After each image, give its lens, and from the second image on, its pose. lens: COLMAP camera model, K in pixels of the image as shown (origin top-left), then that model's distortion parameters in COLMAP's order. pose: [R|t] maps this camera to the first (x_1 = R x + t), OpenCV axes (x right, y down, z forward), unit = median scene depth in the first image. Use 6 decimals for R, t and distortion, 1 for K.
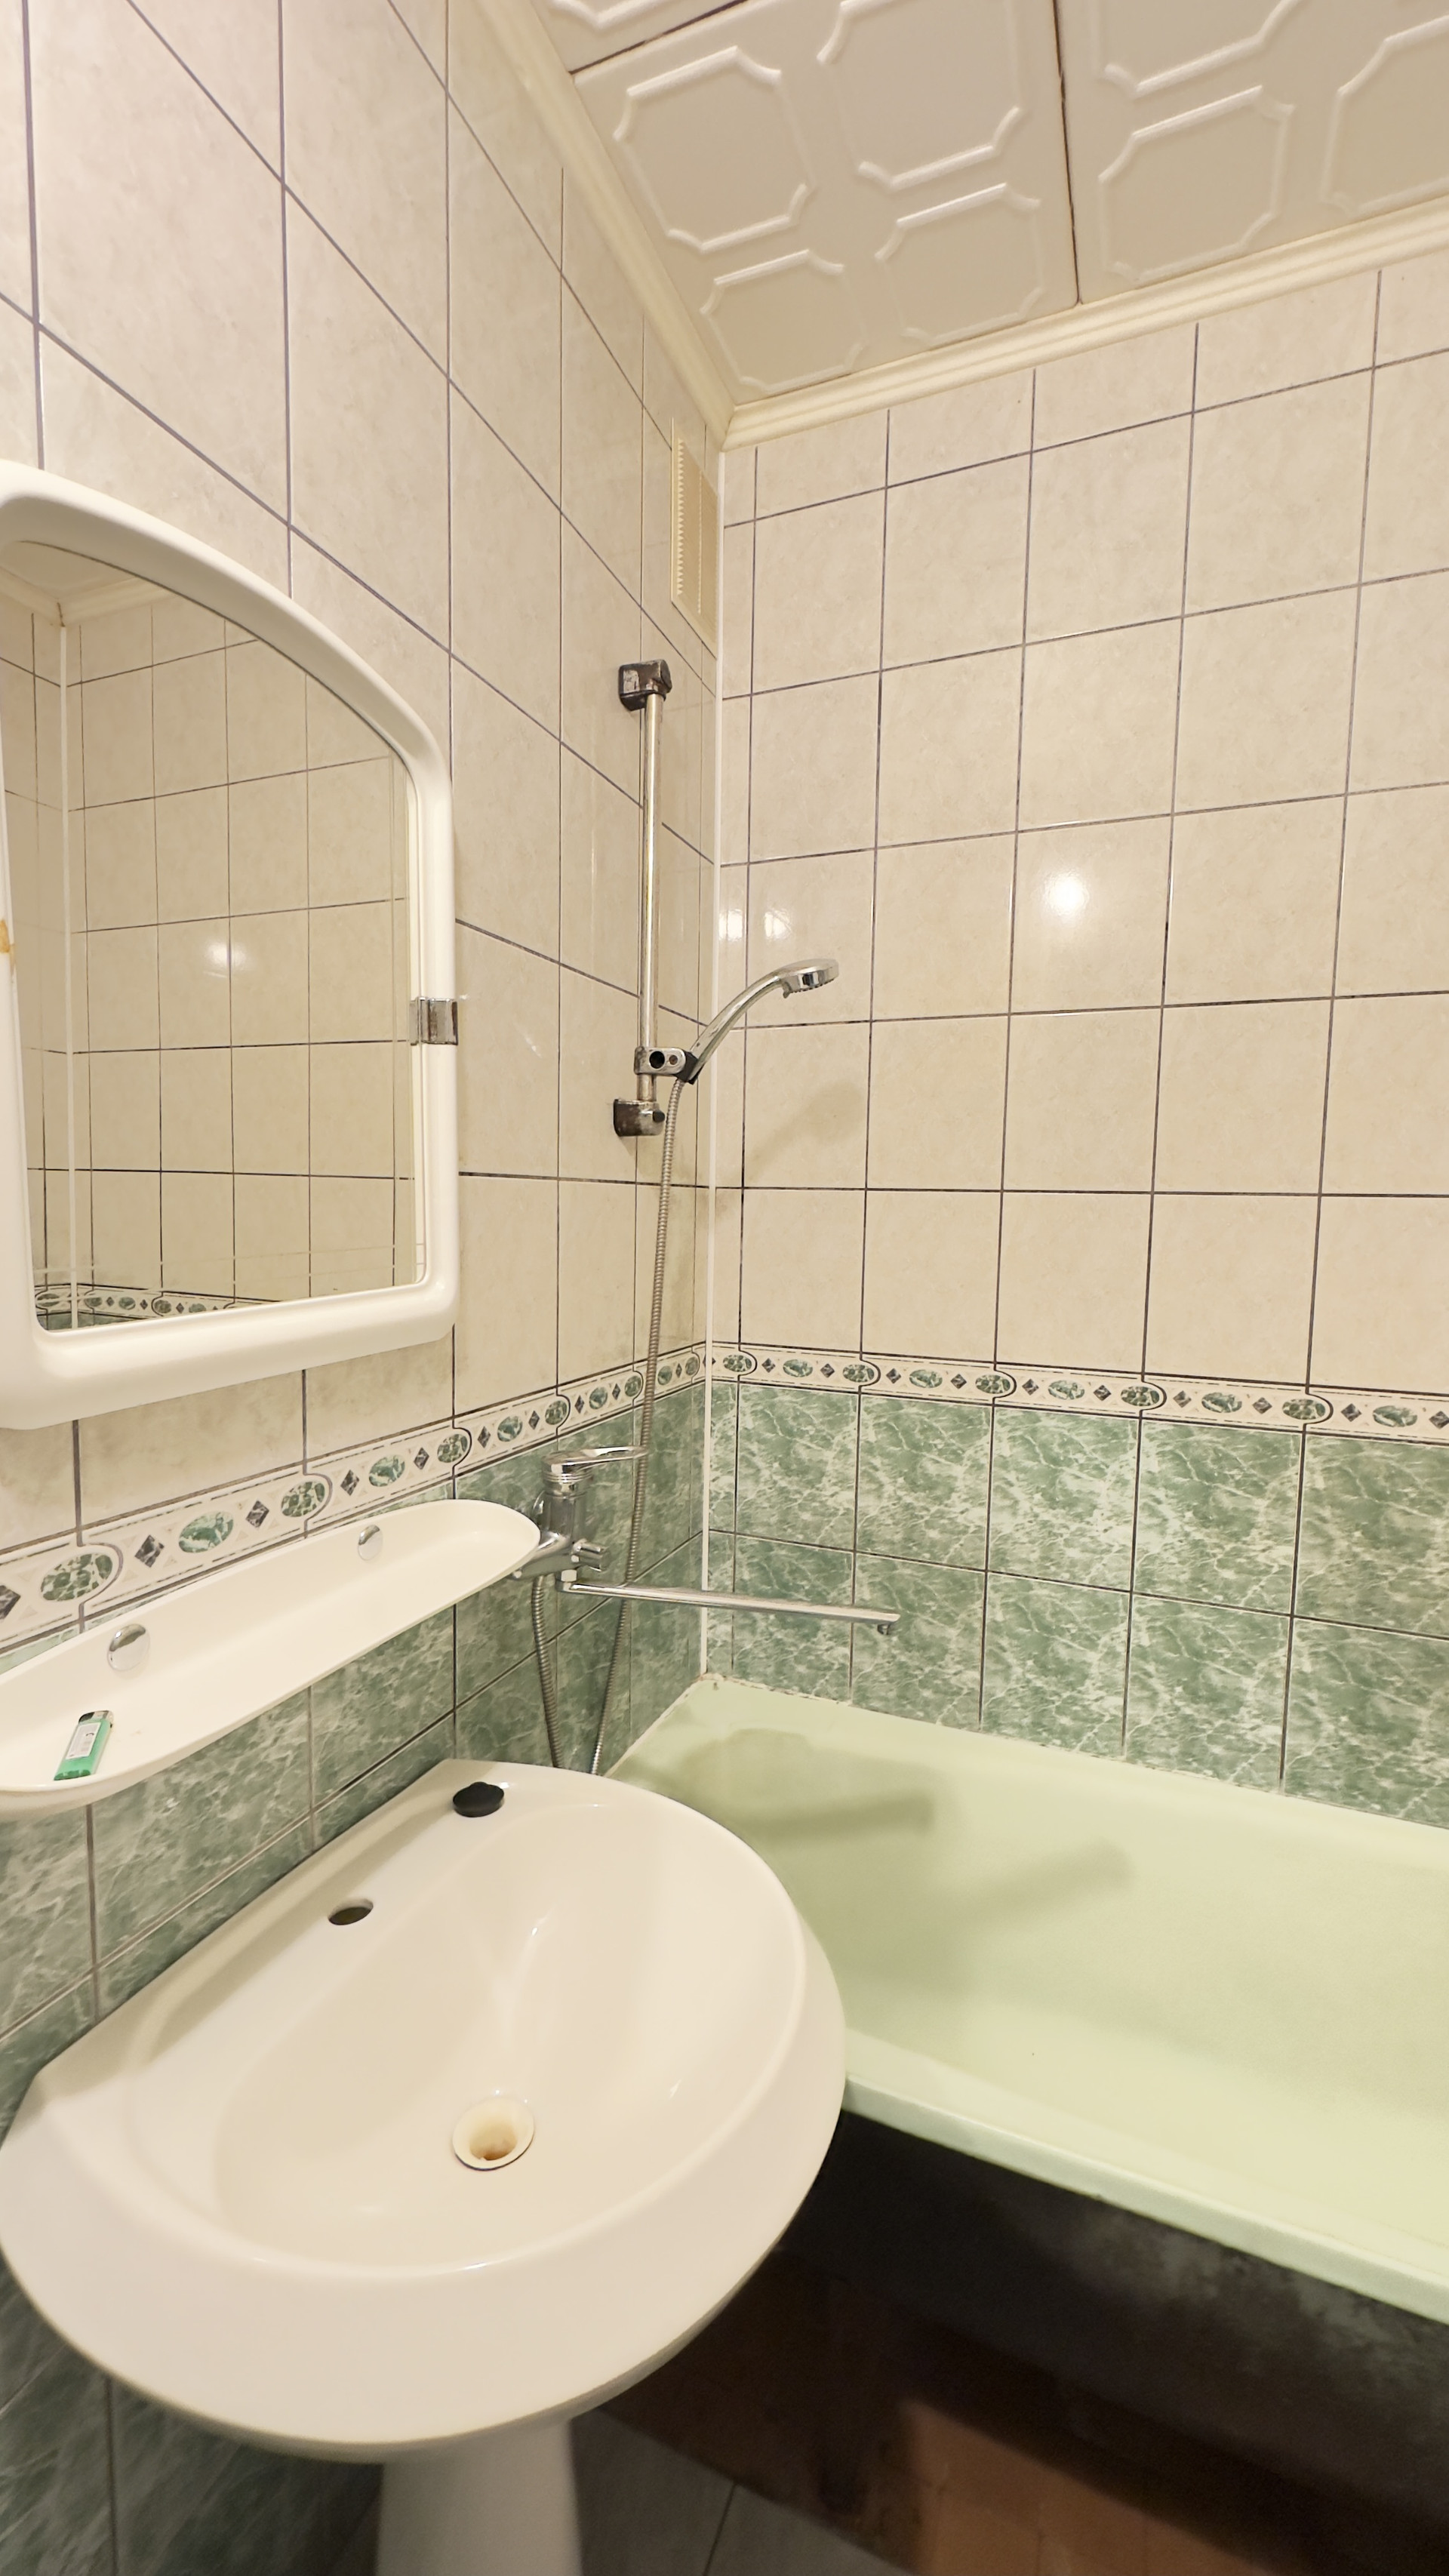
lens RADIAL K [[1028.1, 0, 733.0], [0, 1028.1, 1296.1], [0, 0, 1]] dist [-0.001991, -0.000016]
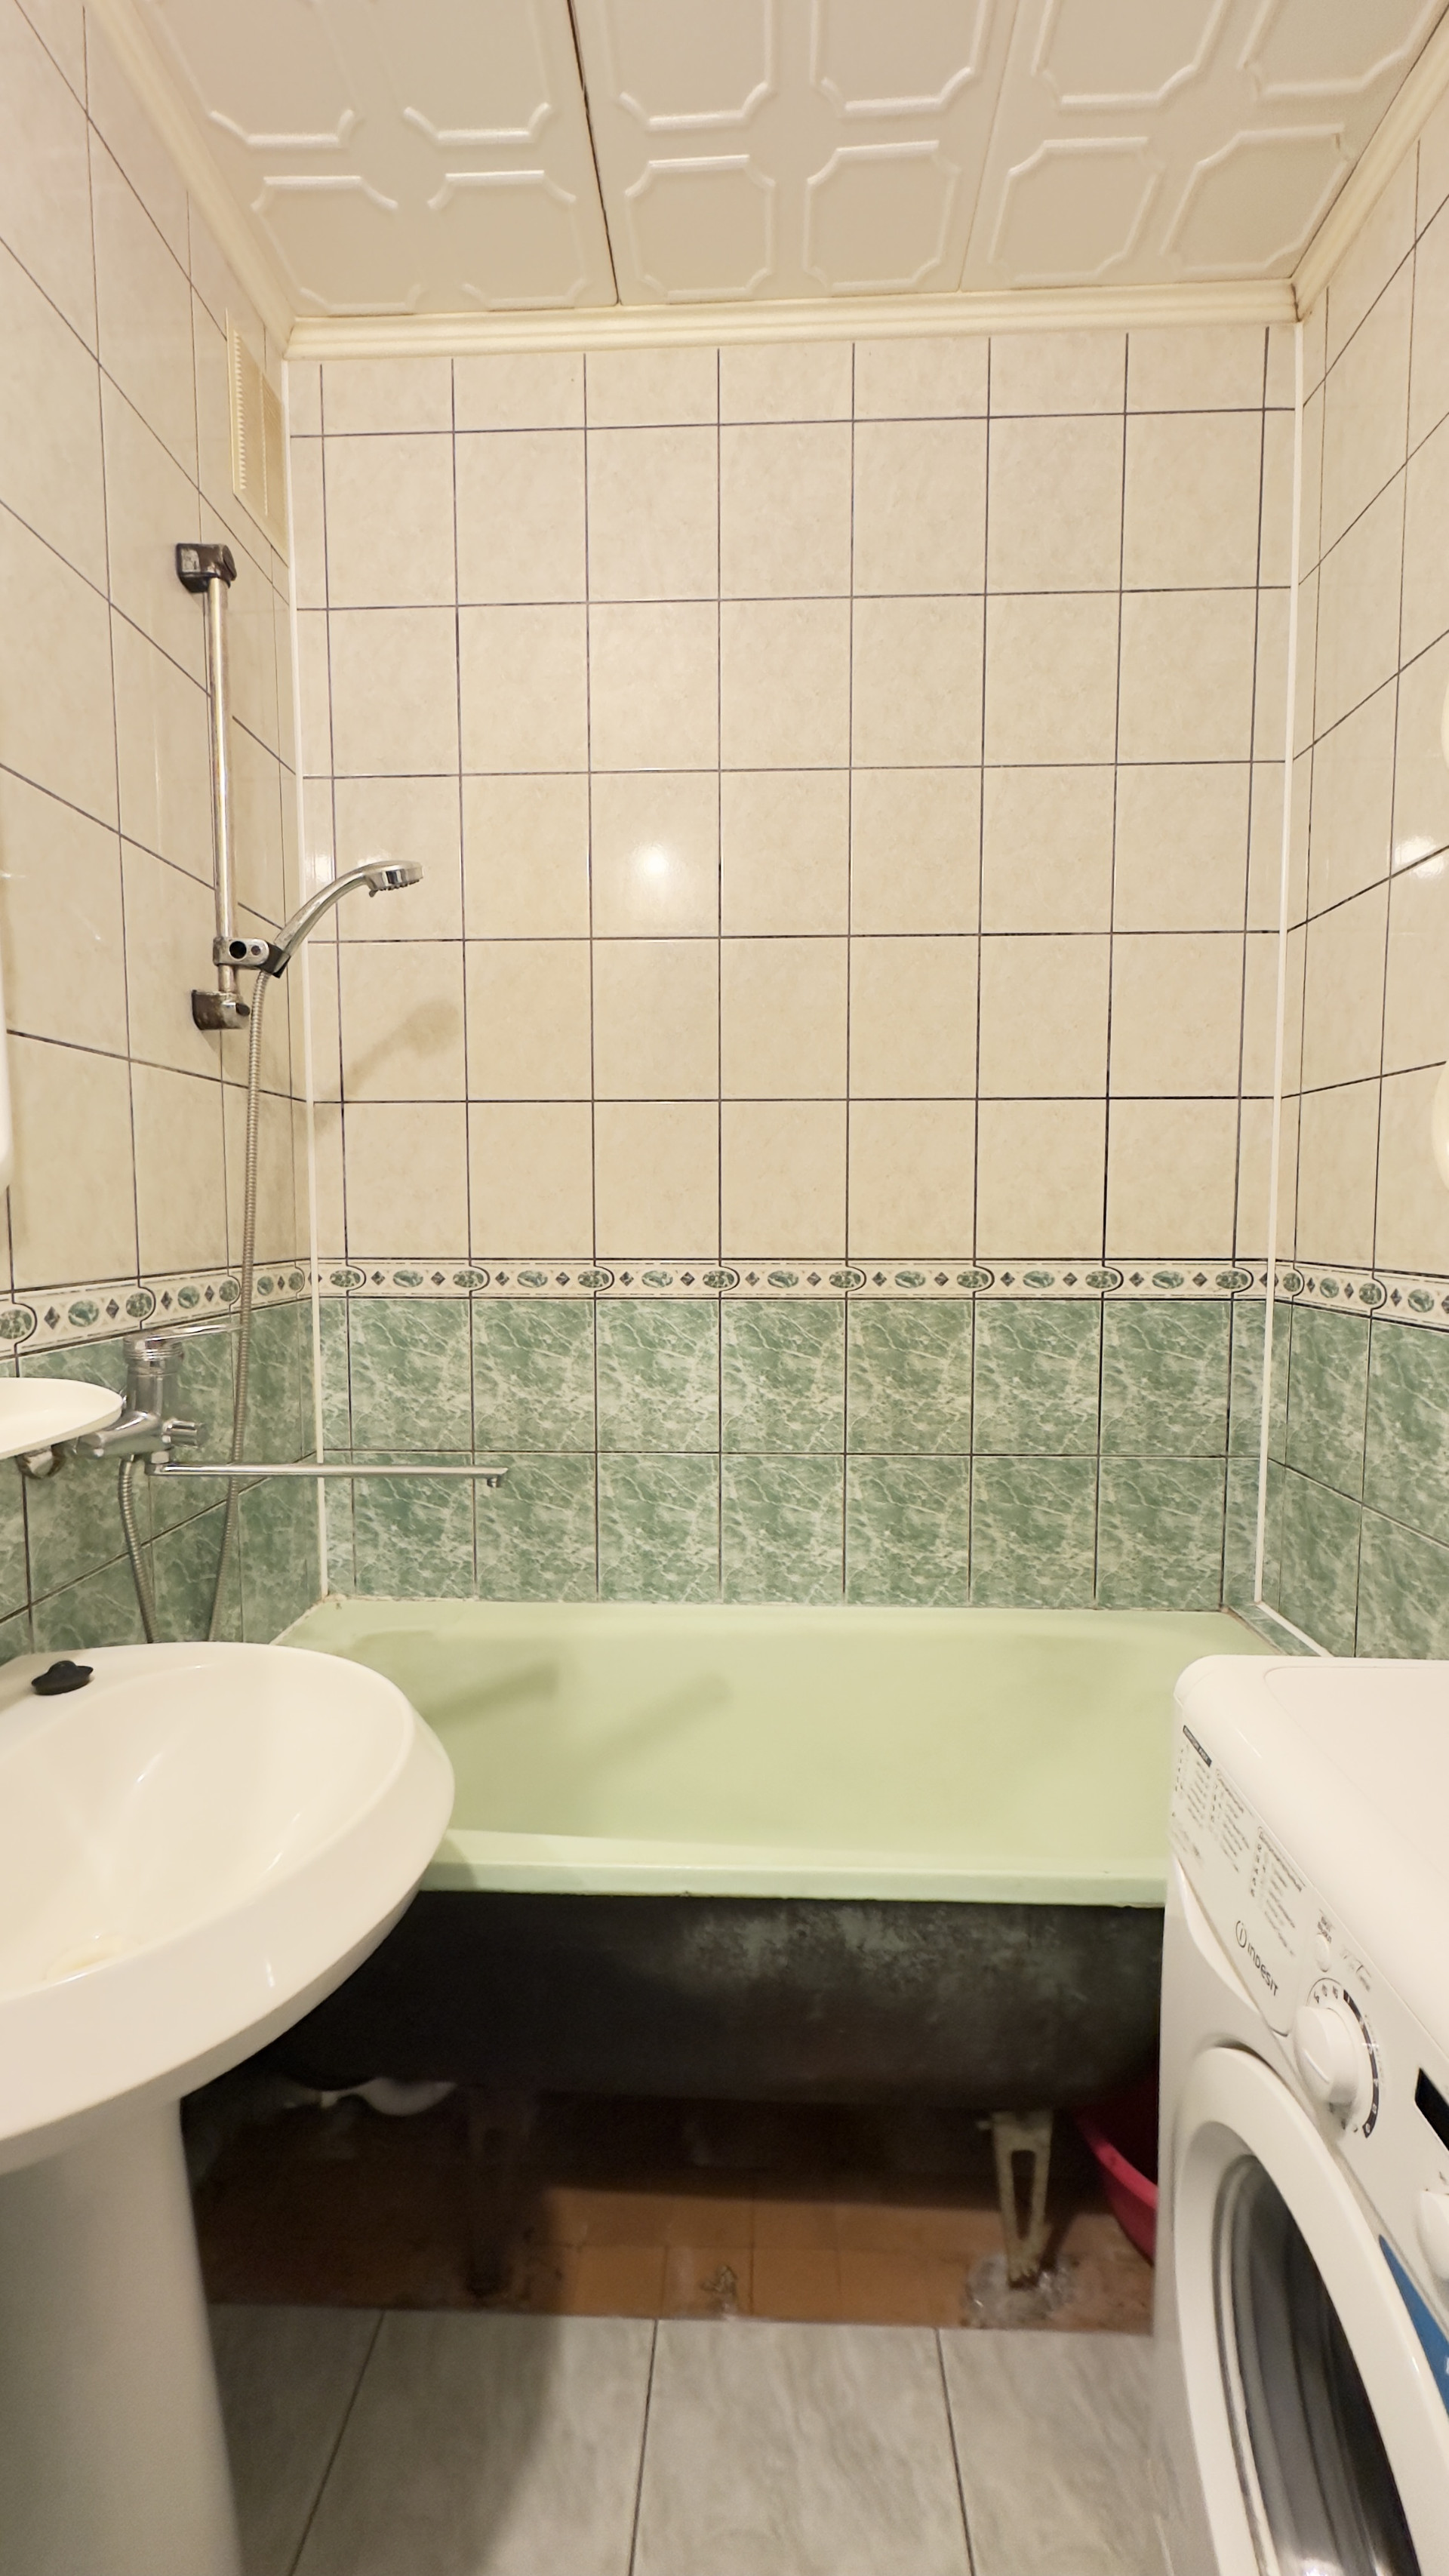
lens RADIAL K [[1028.1, 0, 733.0], [0, 1028.1, 1296.1], [0, 0, 1]] dist [-0.001991, -0.000016]
pose [[0.939425, -0.044868, 0.339804, 0.021093], [0.045984, 0.998931, 0.004774, 0.111138], [-0.339655, 0.011140, 0.940484, -0.082433]]
